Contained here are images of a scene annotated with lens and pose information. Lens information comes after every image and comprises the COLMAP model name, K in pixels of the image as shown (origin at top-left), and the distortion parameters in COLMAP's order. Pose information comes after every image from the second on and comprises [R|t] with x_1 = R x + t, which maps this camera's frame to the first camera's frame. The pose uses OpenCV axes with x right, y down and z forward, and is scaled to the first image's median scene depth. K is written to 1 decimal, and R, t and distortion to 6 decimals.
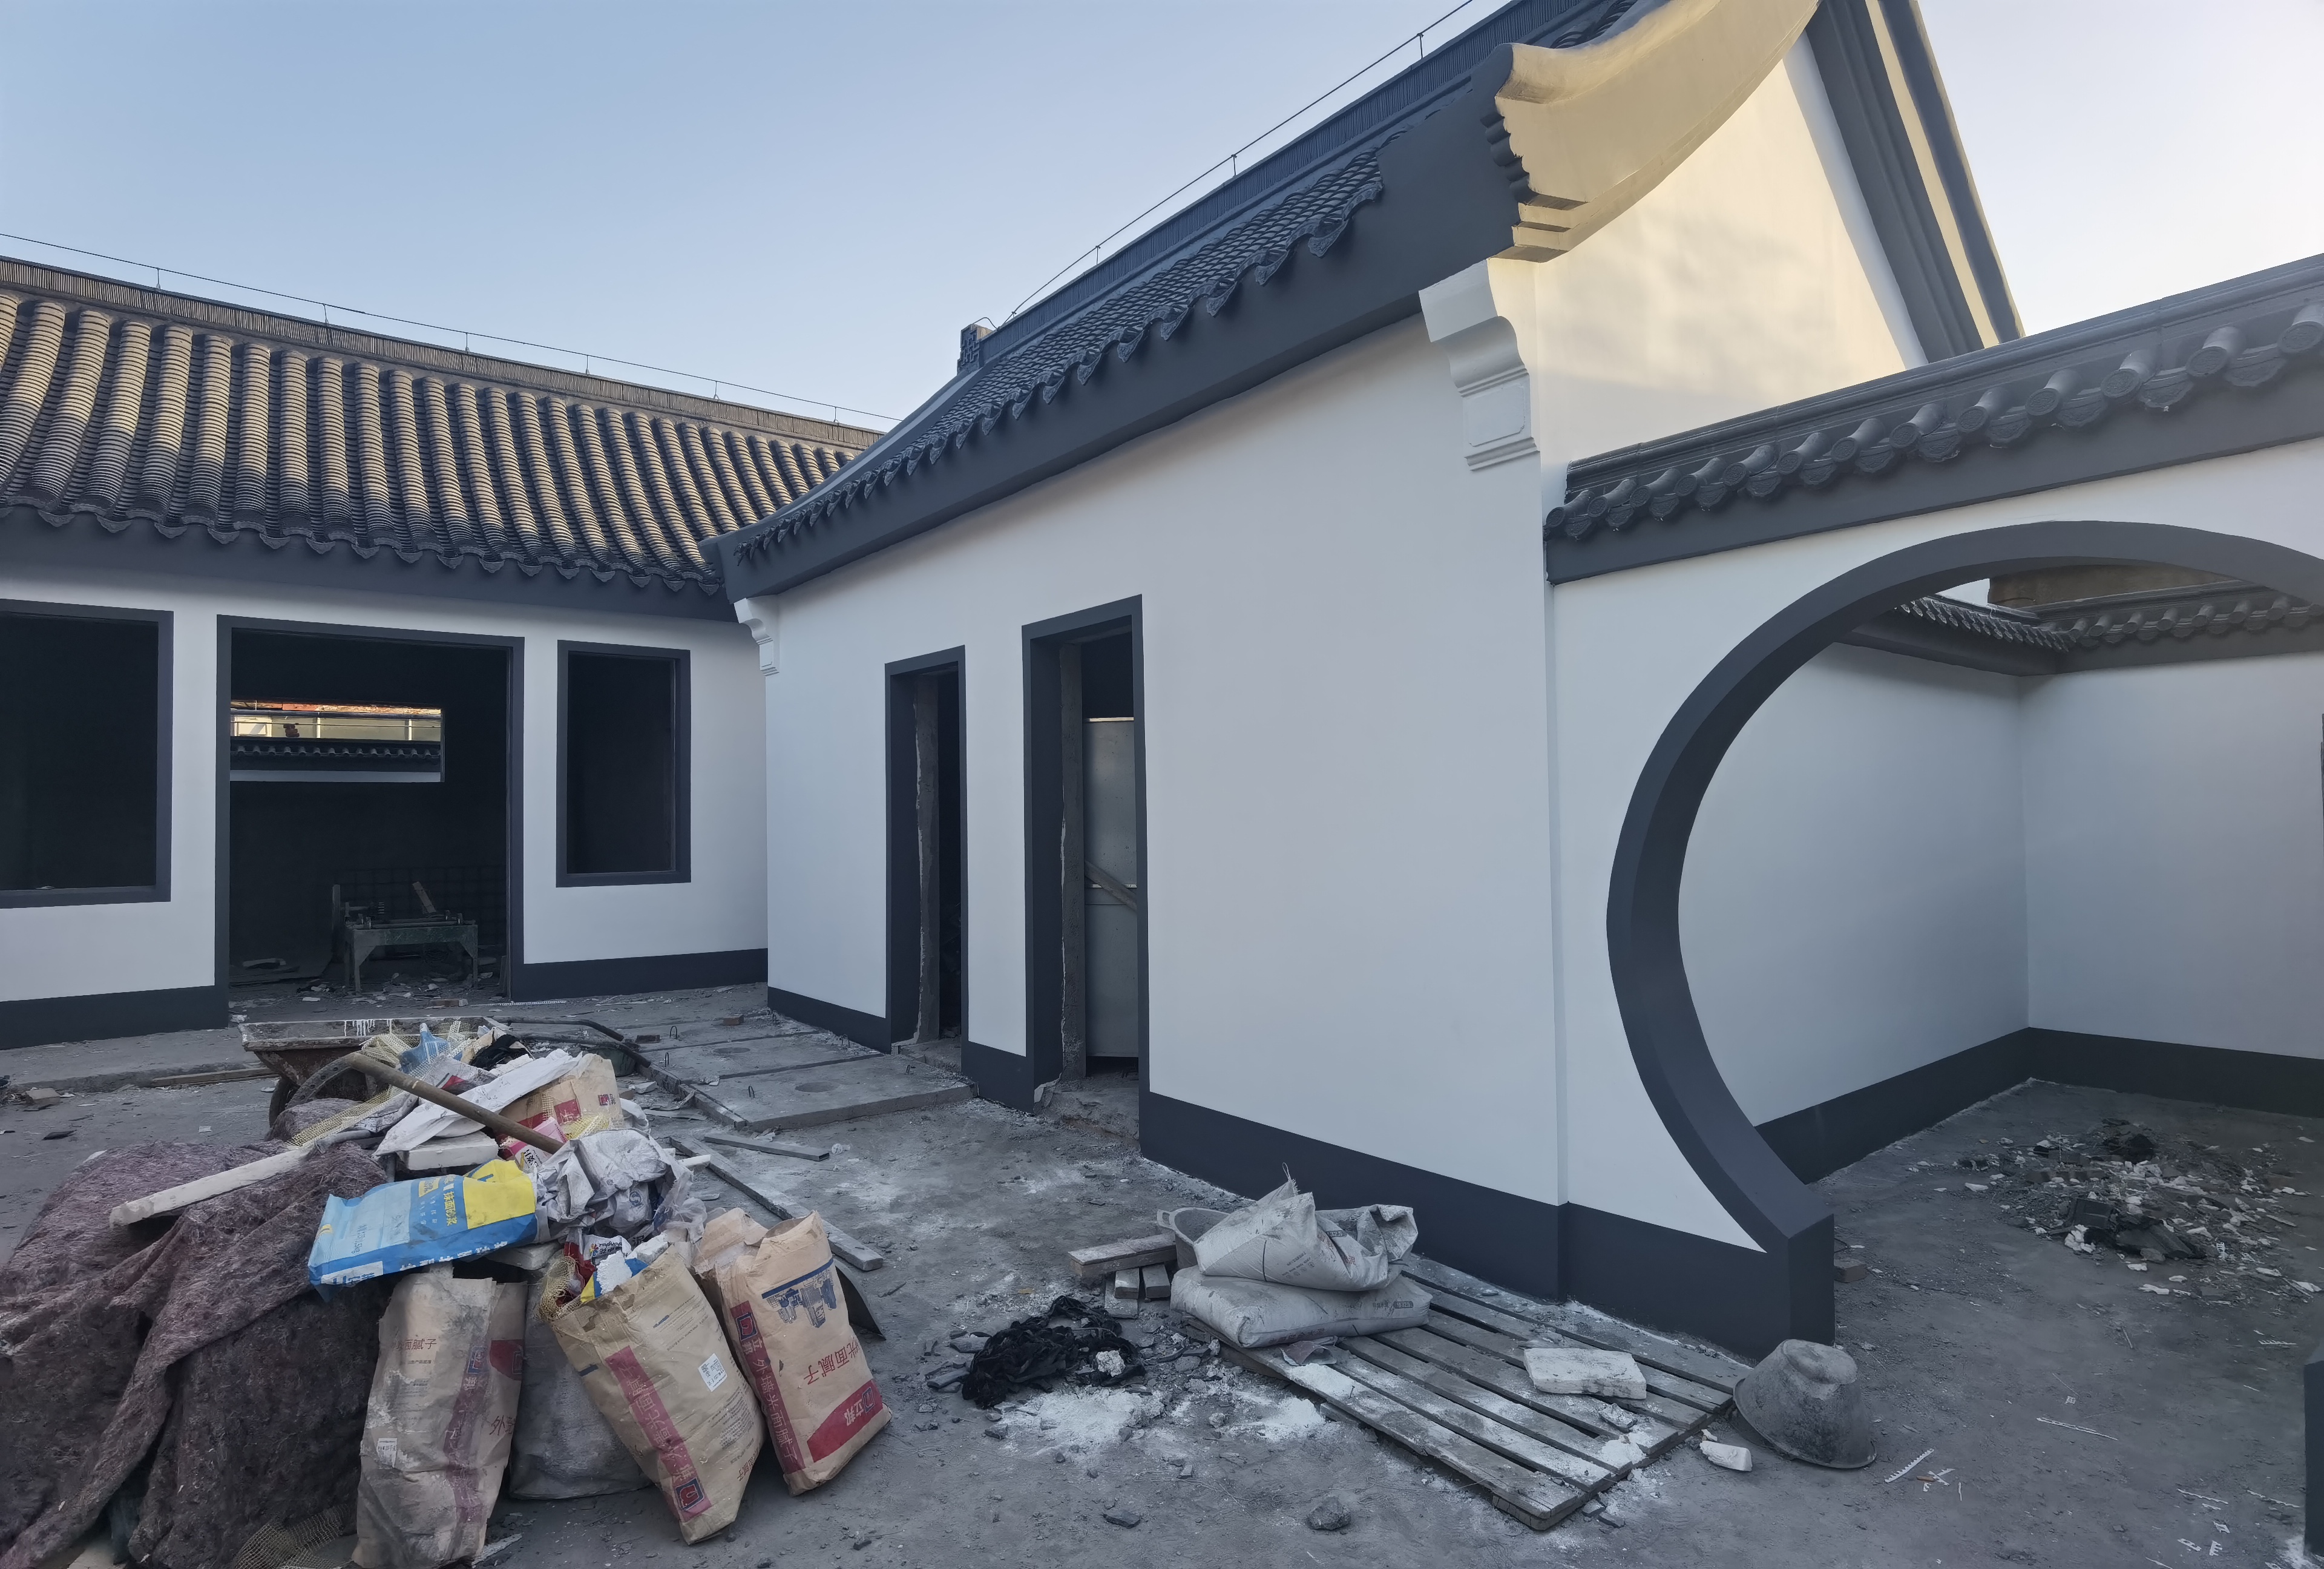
lens RADIAL K [[1213.8, 0, 1157.8], [0, 1213.8, 786.5], [0, 0, 1]] dist [-0.018556, -0.001630]
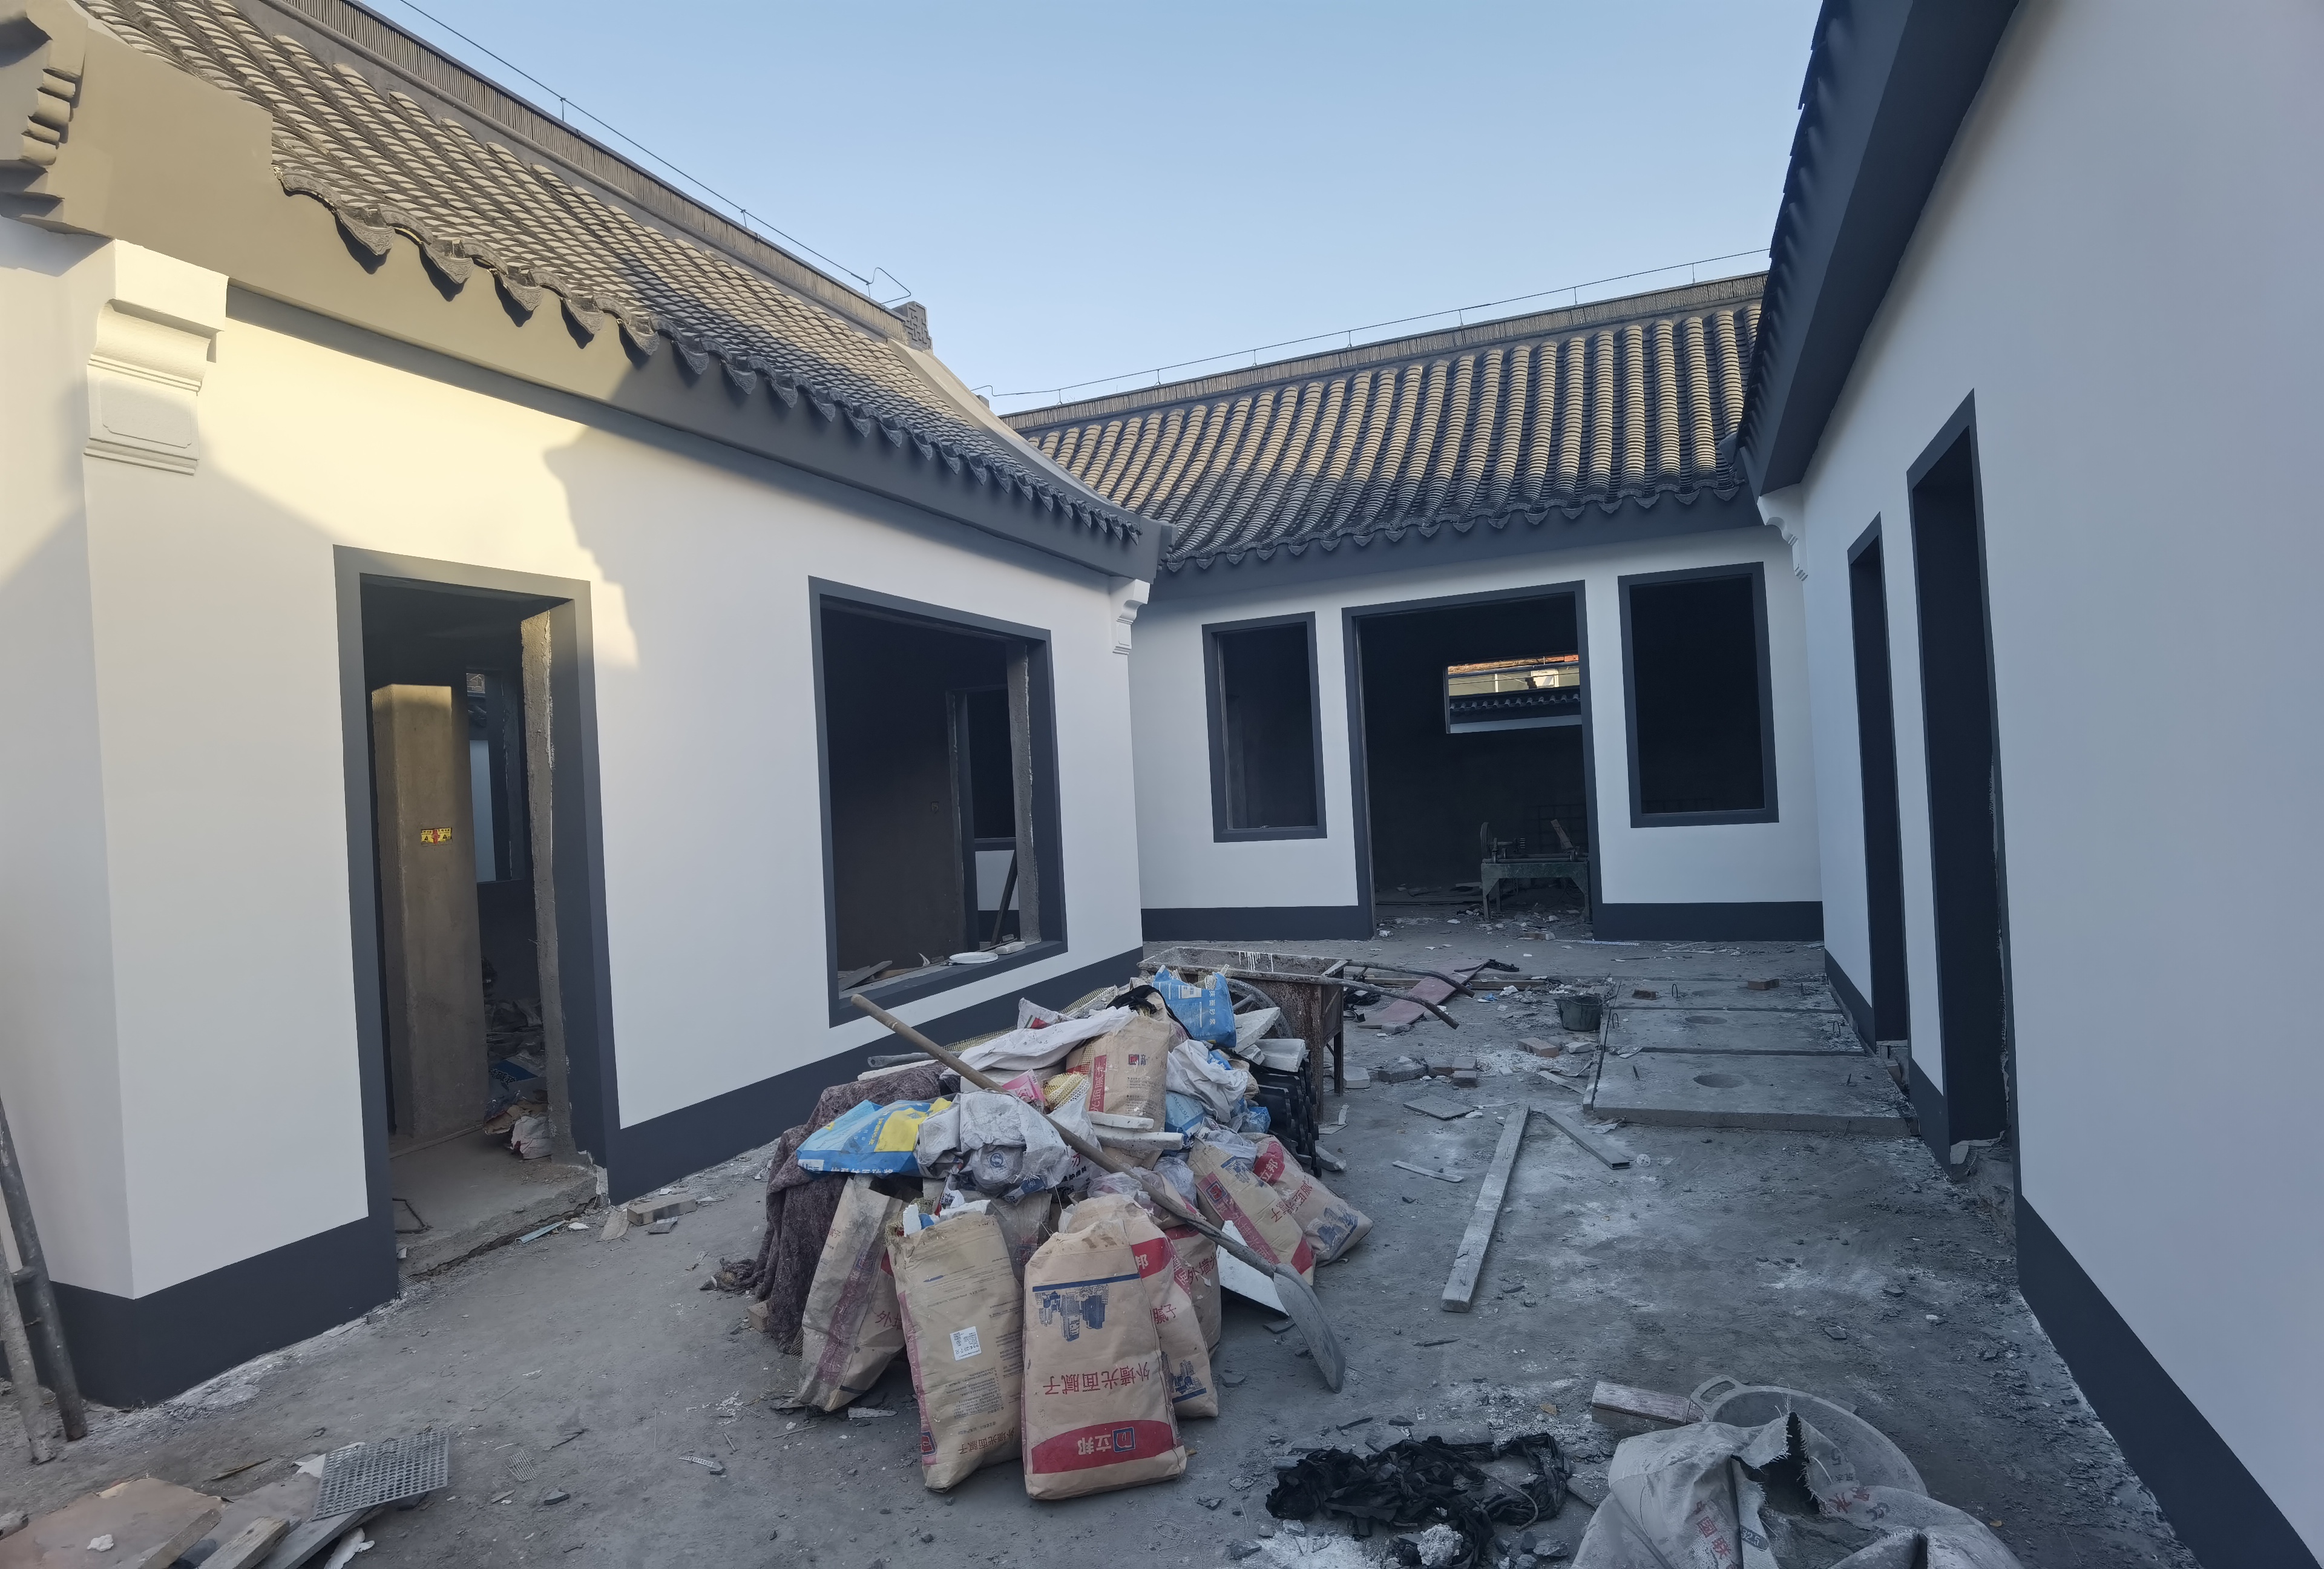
lens RADIAL K [[1213.8, 0, 1161.1], [0, 1213.8, 791.0], [0, 0, 1]] dist [-0.018556, -0.001630]
pose [[0.492468, -0.014118, -0.870216, 0.315781], [0.076462, 0.996704, 0.027101, -0.004646], [0.866965, -0.079885, 0.491924, 0.329654]]
